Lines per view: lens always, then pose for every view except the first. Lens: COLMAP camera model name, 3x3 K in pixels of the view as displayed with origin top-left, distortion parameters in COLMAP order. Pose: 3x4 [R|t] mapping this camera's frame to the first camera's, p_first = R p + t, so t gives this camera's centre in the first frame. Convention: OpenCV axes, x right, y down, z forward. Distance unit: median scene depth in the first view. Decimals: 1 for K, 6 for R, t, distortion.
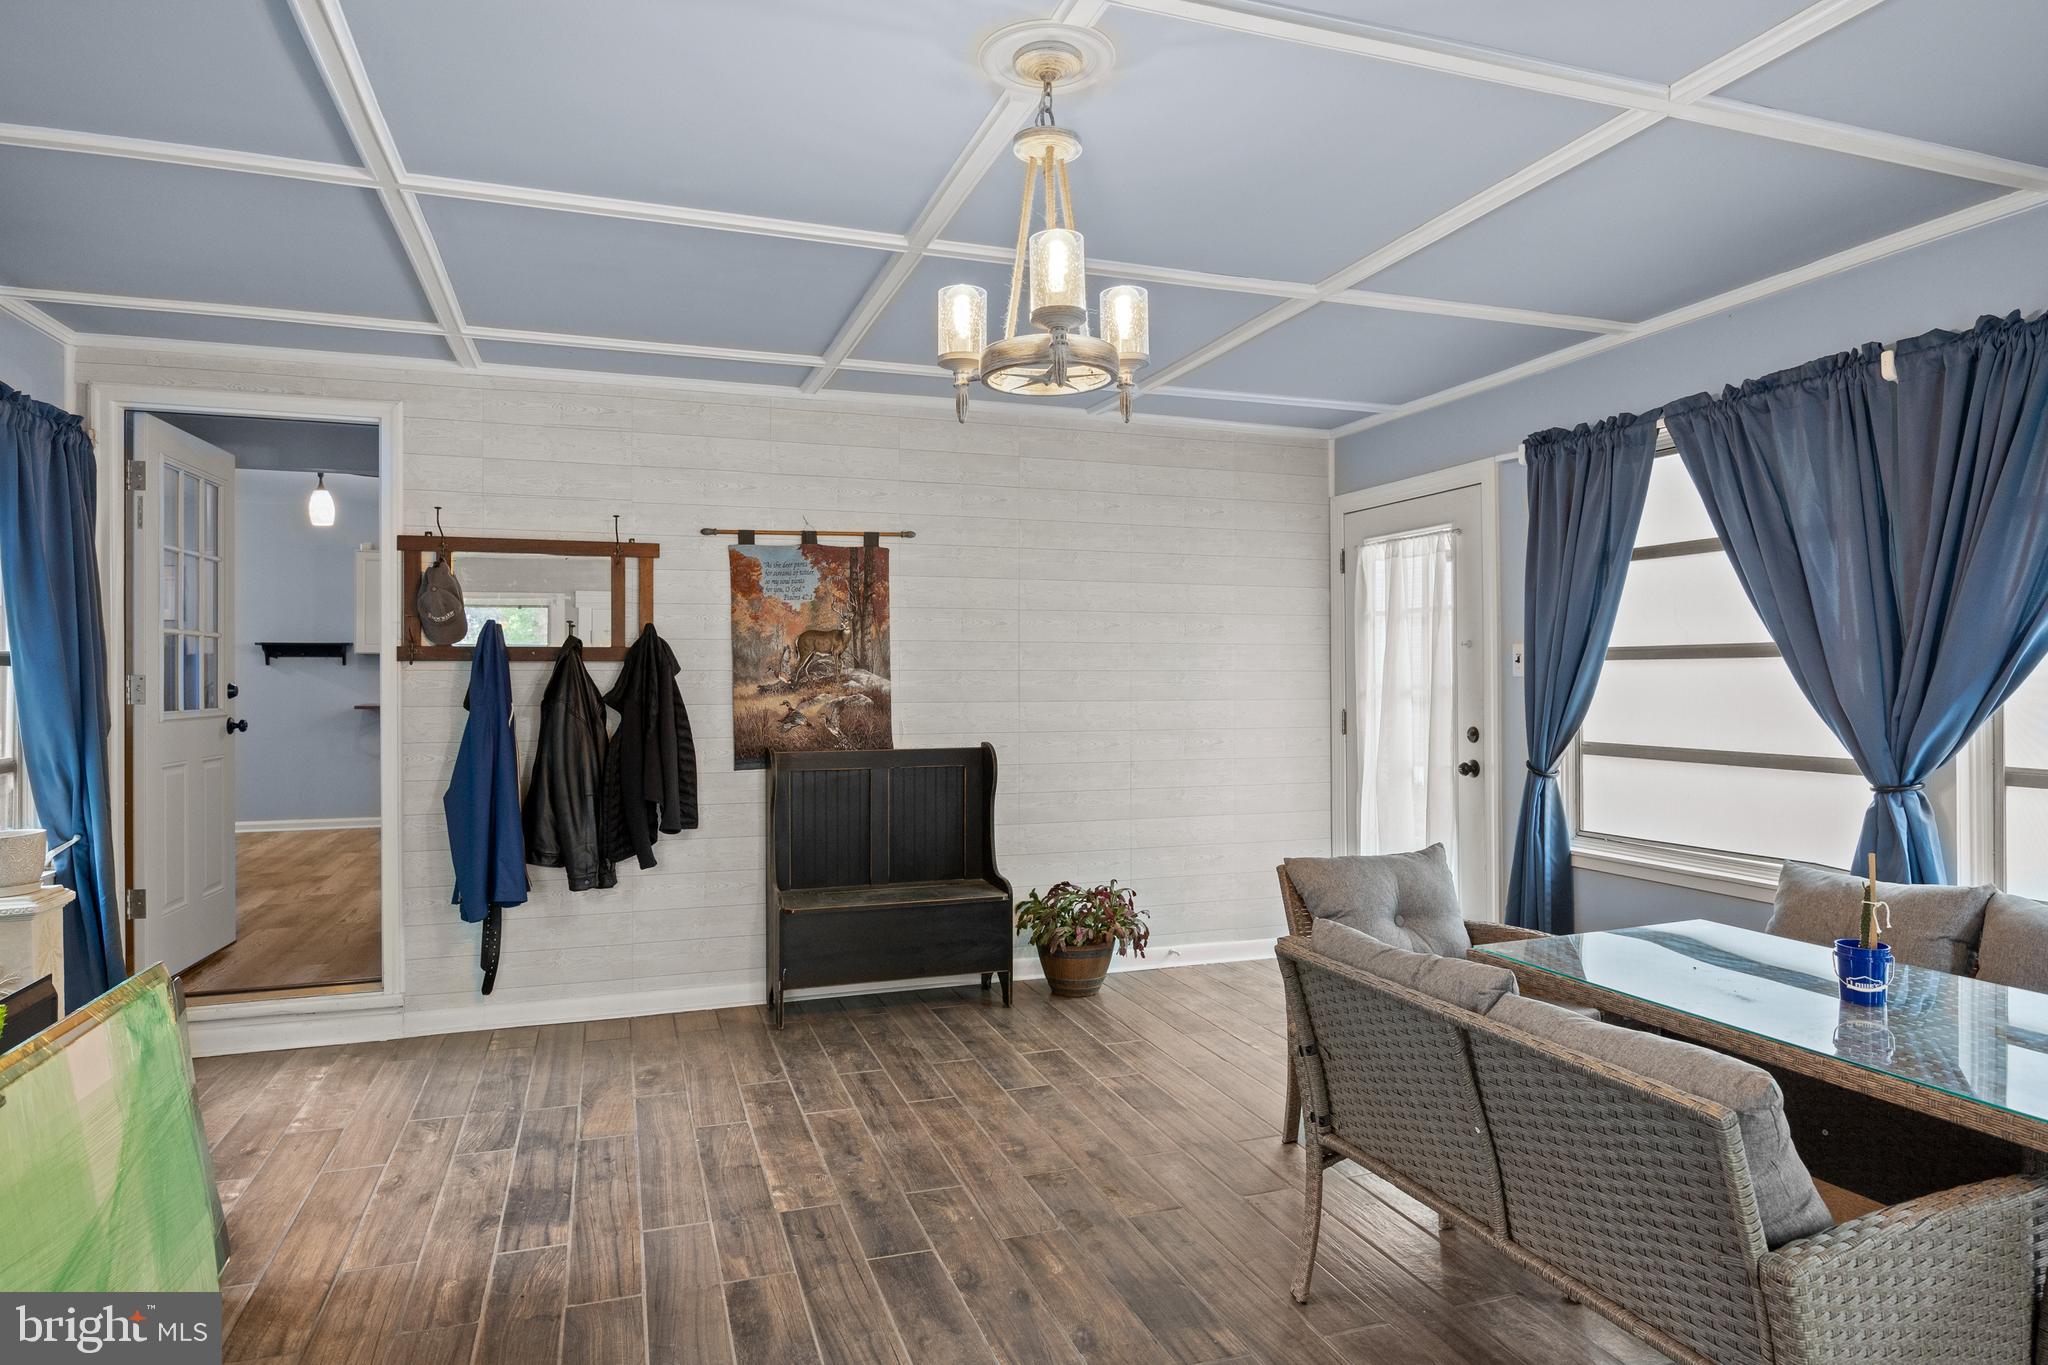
lens RADIAL K [[1191.3, 0, 1024.7], [0, 1191.3, 694.5], [0, 0, 1]] dist [-0.011007, 0.002432]
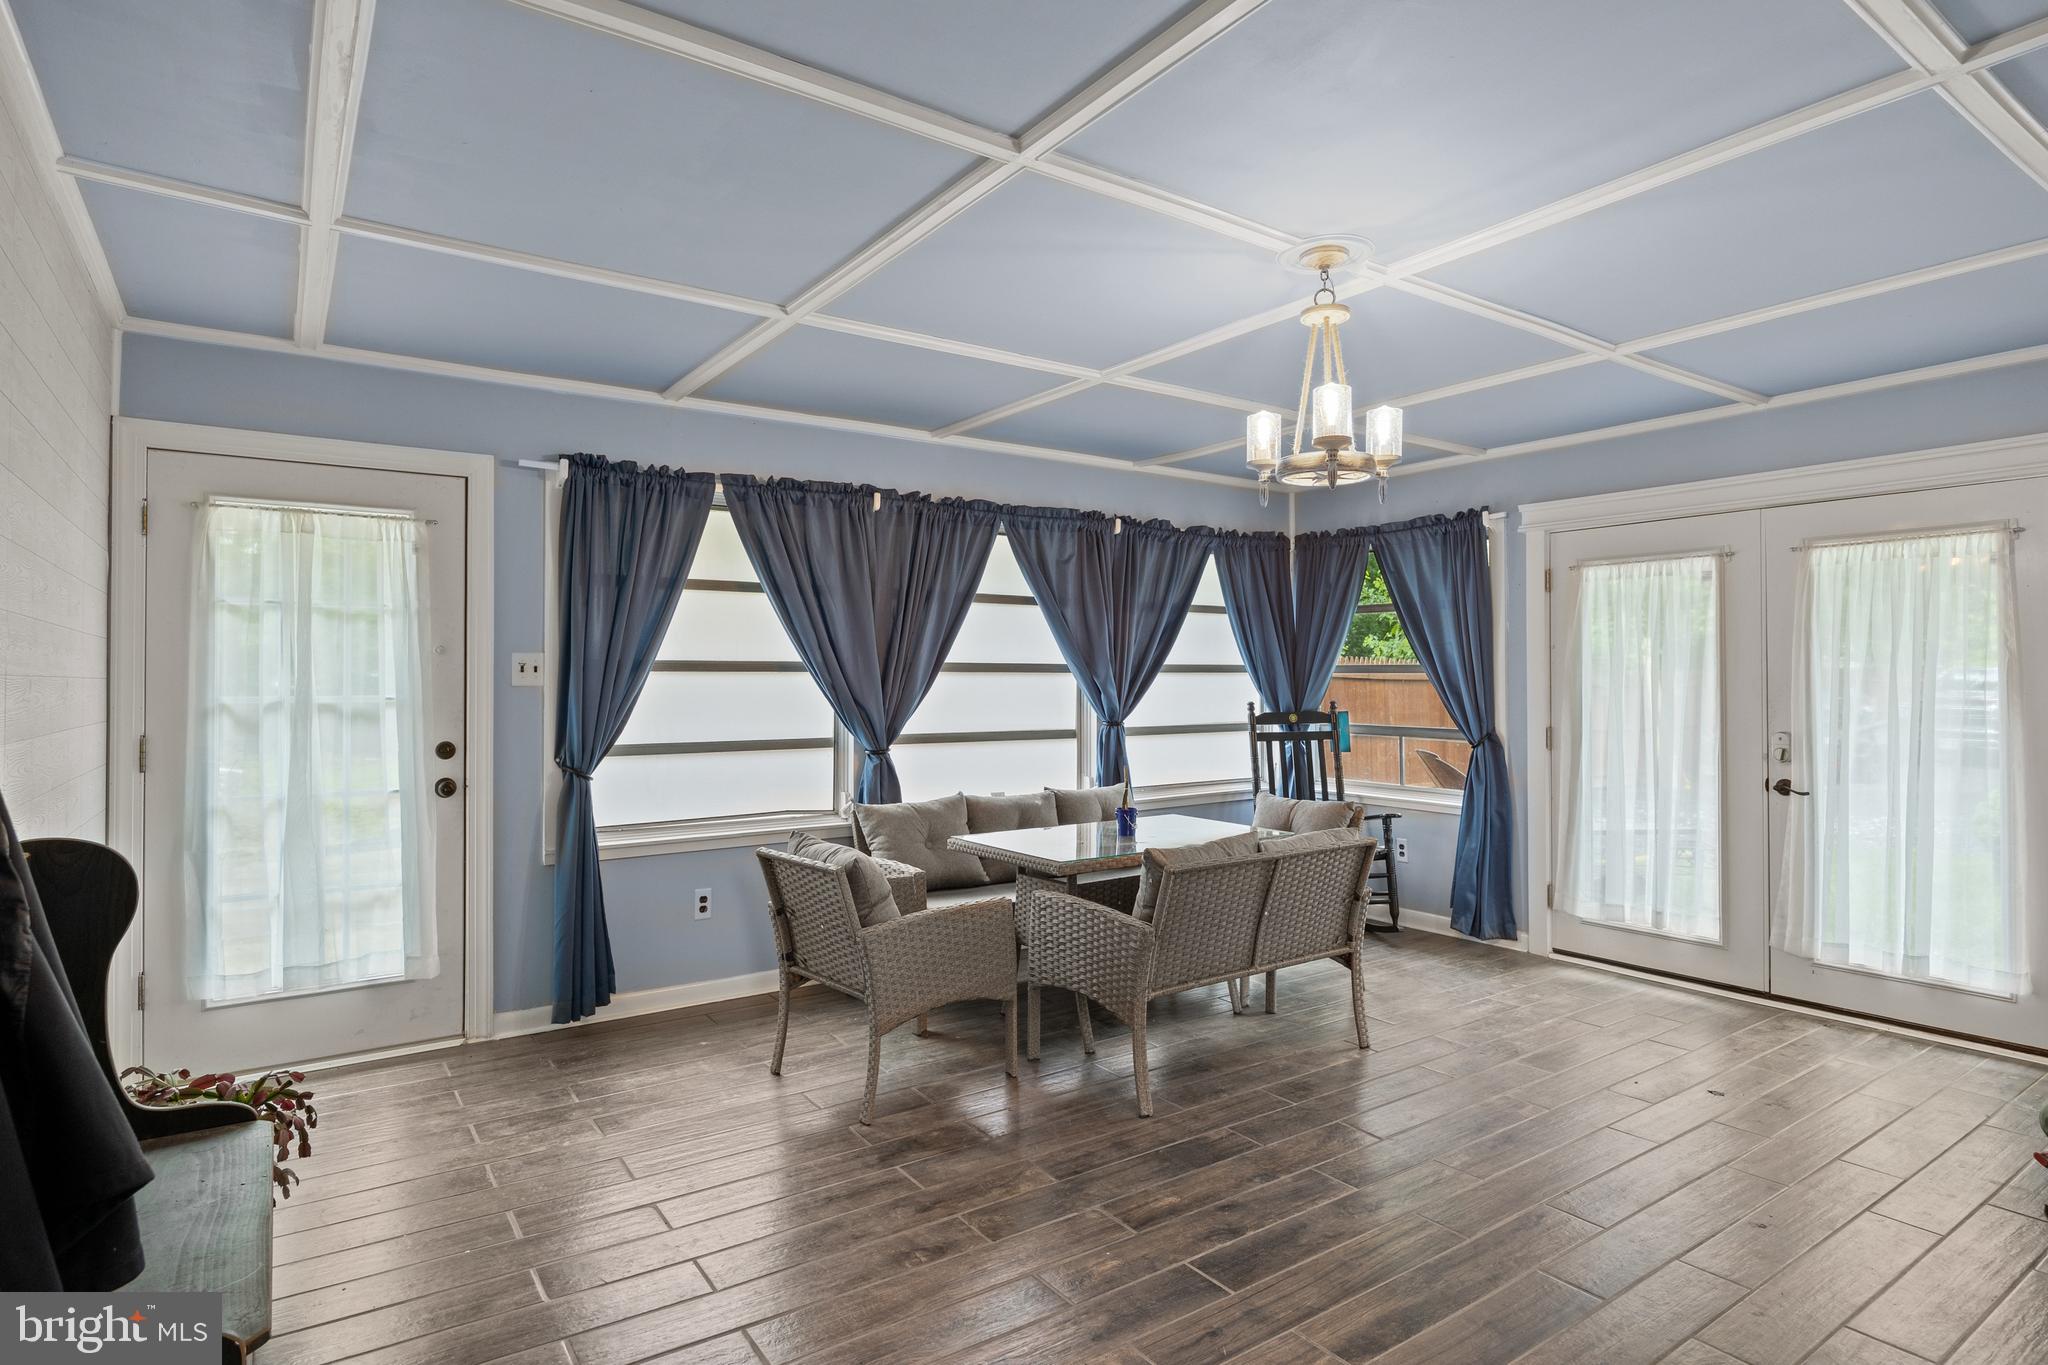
lens RADIAL K [[1081.8, 0, 1022.8], [0, 1081.8, 664.6], [0, 0, 1]] dist [-0.003381, -0.000696]
pose [[-0.272915, 0.018607, 0.961858, -0.704540], [0.019343, 0.999717, -0.013851, -0.015066], [-0.961844, 0.014825, -0.273198, 1.055226]]
